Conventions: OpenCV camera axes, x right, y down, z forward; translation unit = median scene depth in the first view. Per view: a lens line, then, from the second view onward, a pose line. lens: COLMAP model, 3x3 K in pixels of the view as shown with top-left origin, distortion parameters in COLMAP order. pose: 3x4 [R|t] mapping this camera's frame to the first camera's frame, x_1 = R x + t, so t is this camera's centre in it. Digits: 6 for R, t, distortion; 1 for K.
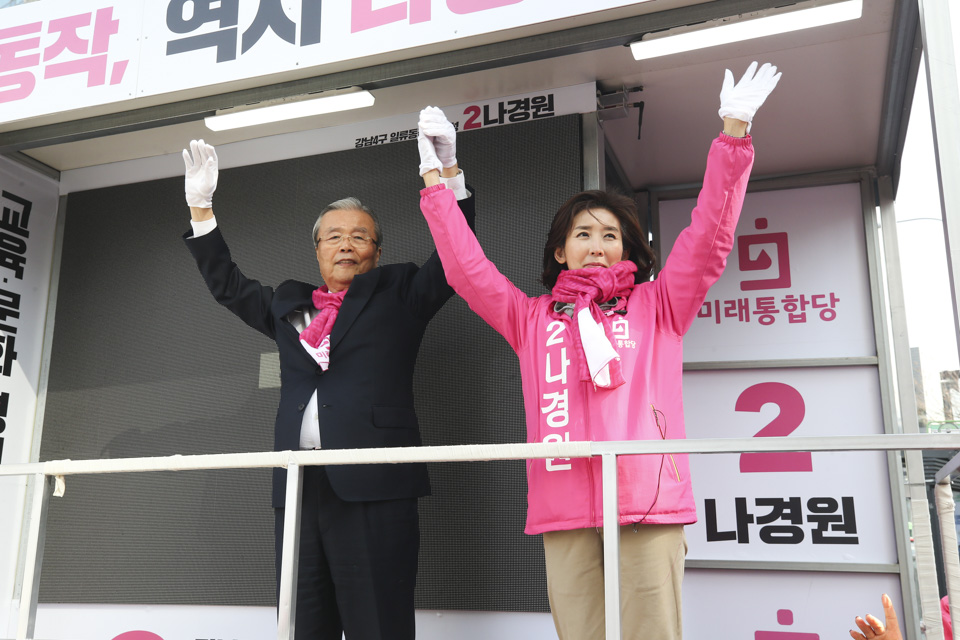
lens RADIAL K [[911.8, 0, 442.7], [0, 911.8, 334.4], [0, 0, 1]] dist [0.058898, 0.000000]
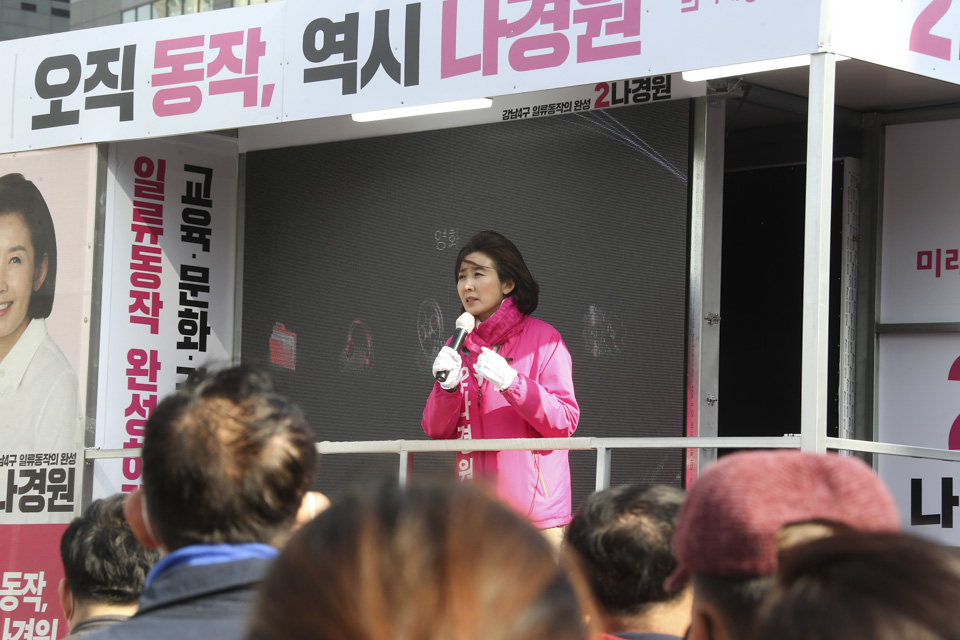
lens RADIAL K [[3102.3, 0, 474.3], [0, 3102.3, 324.8], [0, 0, 1]] dist [0.665785, 0.000000]
pose [[0.928906, -0.013703, -0.370062, 1.115045], [0.065571, 0.989611, 0.127947, -0.421271], [0.364464, -0.143116, 0.920154, -2.116087]]
